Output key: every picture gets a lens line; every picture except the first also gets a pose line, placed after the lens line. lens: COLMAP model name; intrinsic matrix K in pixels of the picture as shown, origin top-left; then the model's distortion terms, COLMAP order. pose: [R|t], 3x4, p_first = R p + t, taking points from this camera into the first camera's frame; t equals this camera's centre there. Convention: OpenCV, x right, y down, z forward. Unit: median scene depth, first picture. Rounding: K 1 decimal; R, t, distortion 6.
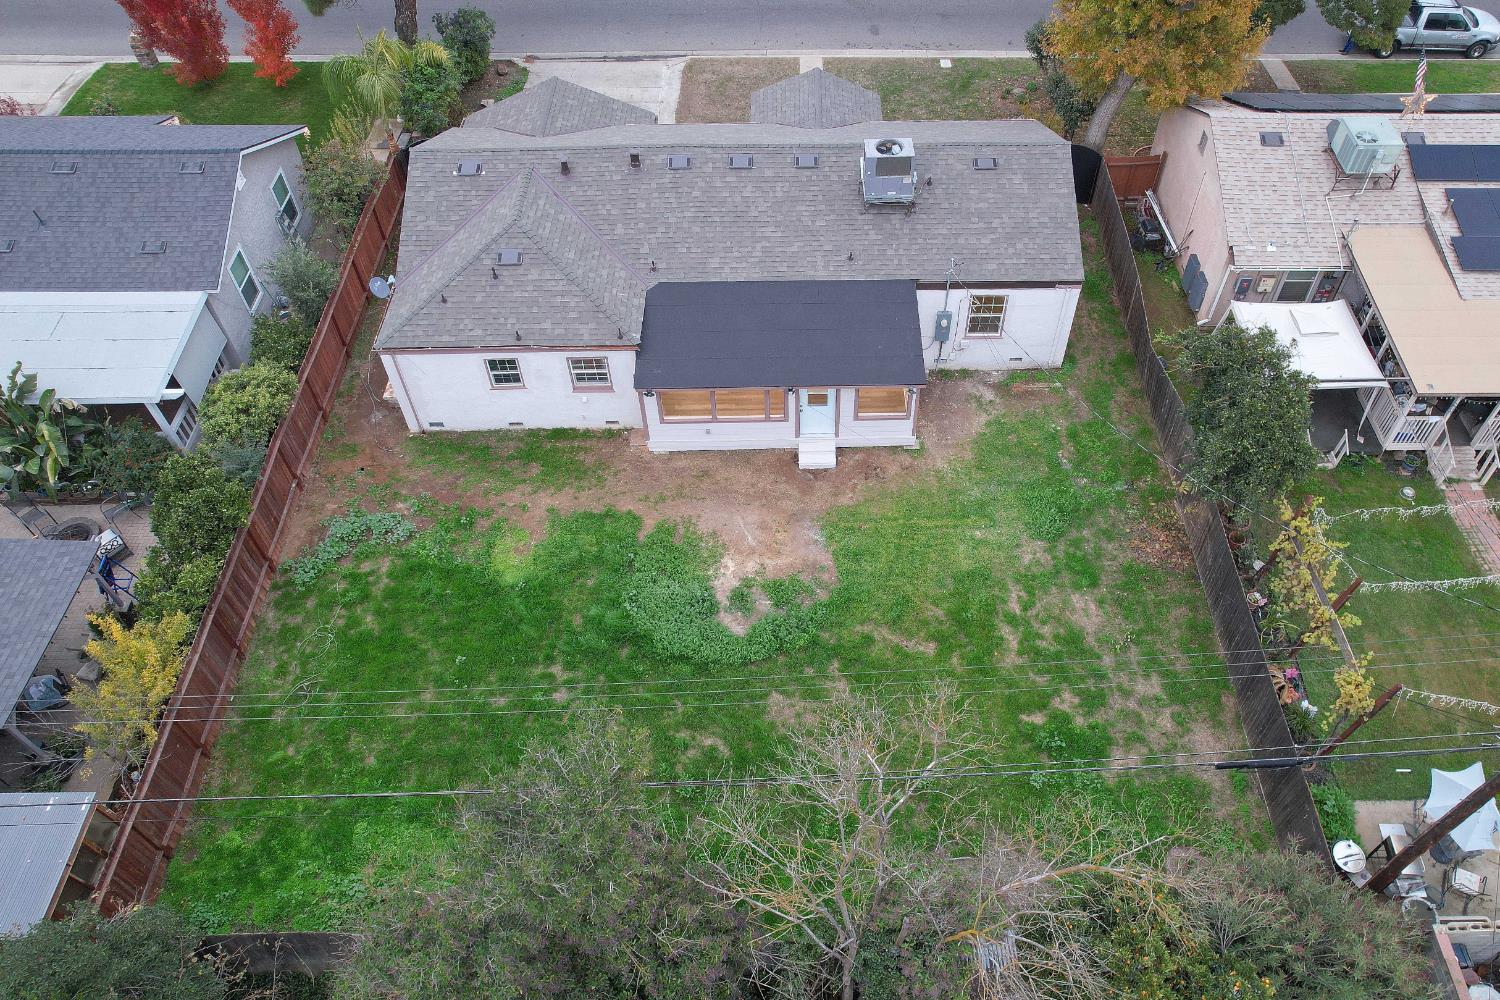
lens RADIAL K [[1099.7, 0, 825.8], [0, 1099.7, 518.0], [0, 0, 1]] dist [-0.043919, 0.015738]
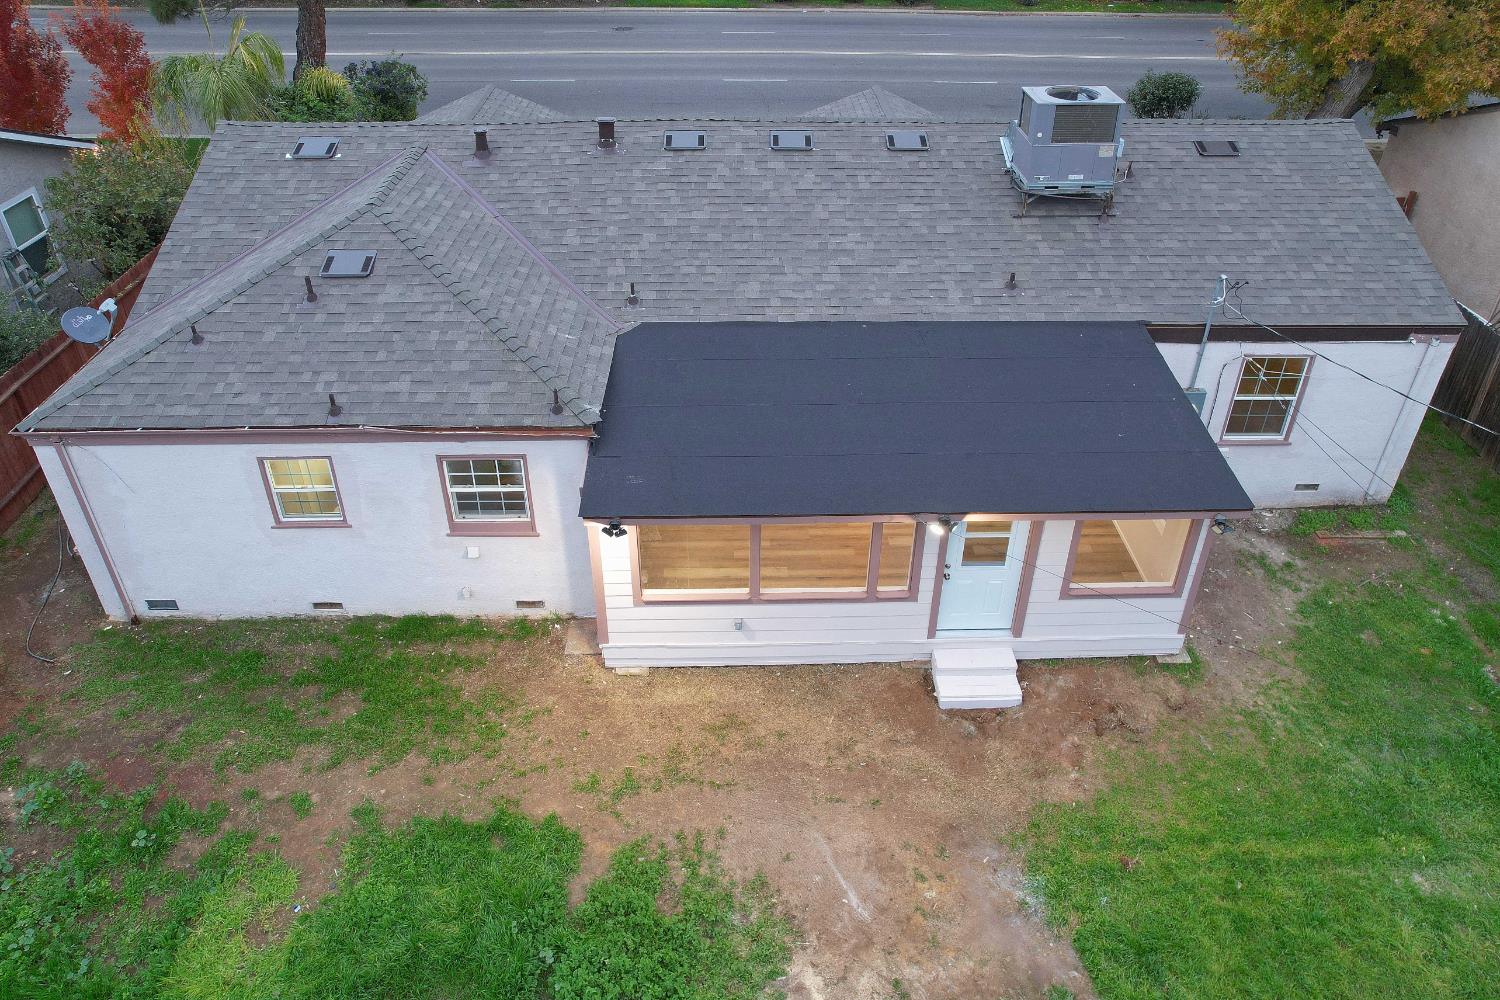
lens RADIAL K [[1004.6, 0, 759.6], [0, 1004.6, 387.9], [0, 0, 1]] dist [-0.043282, 0.026092]
pose [[0.999989, 0.002197, -0.004052, -0.096016], [-0.003389, 0.946357, -0.323104, -0.036893], [0.003125, 0.323114, 0.946355, 0.571100]]
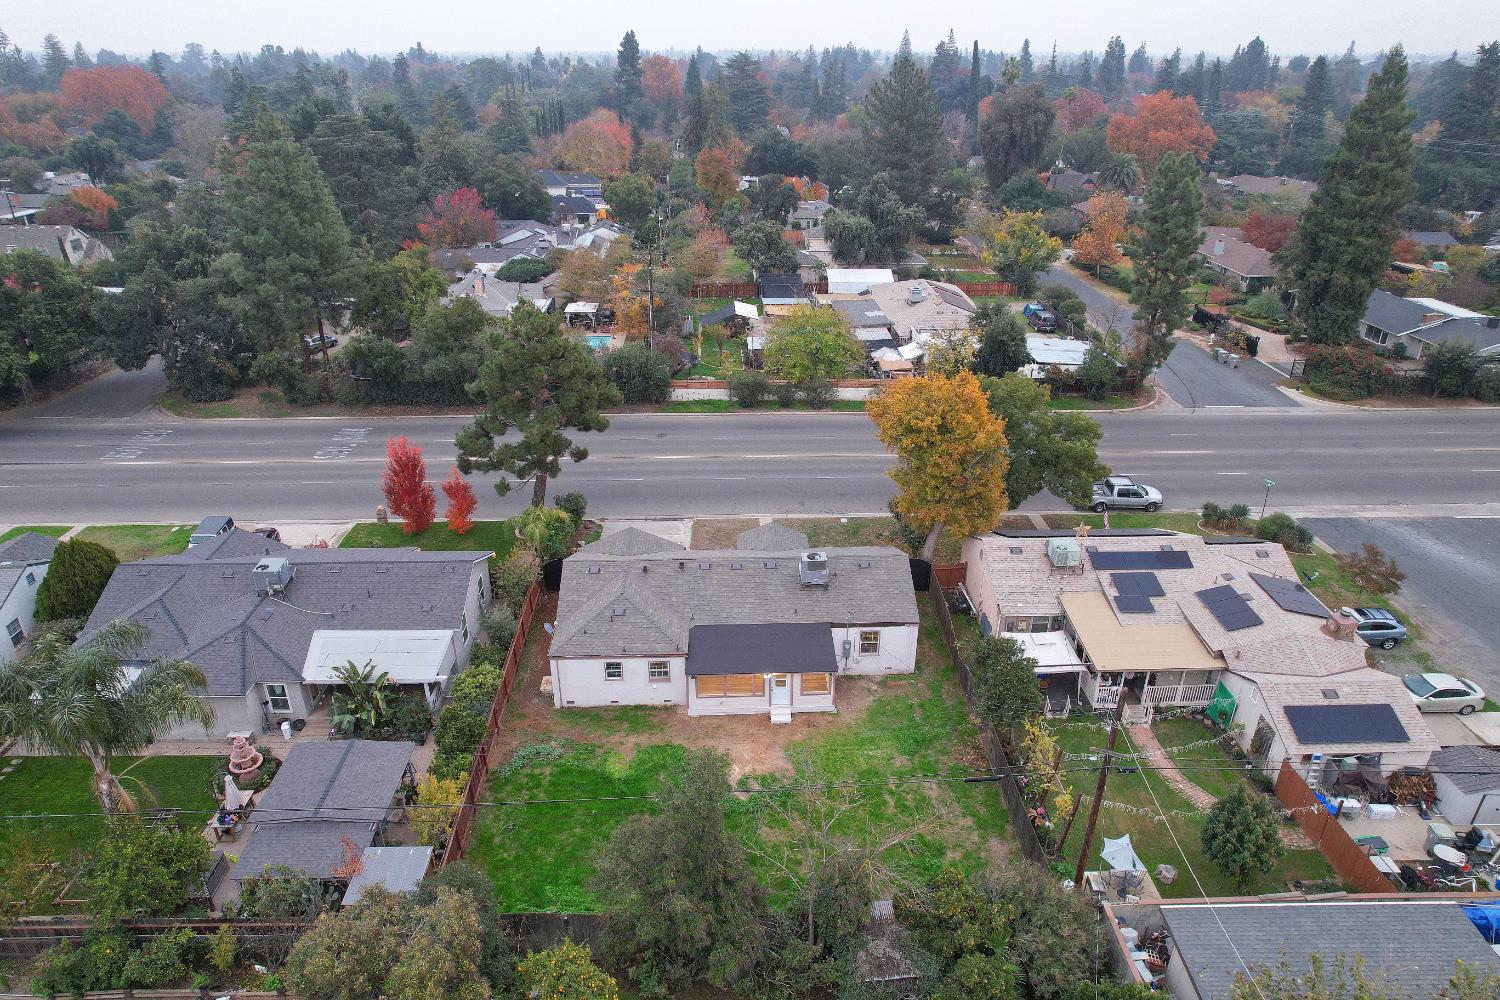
lens RADIAL K [[1004.6, 0, 760.3], [0, 1004.6, 445.9], [0, 0, 1]] dist [-0.043282, 0.026092]
pose [[0.999895, -0.011108, 0.009329, -0.052431], [0.014175, 0.884923, -0.465521, 0.318651], [-0.003084, 0.465604, 0.884988, -0.676635]]
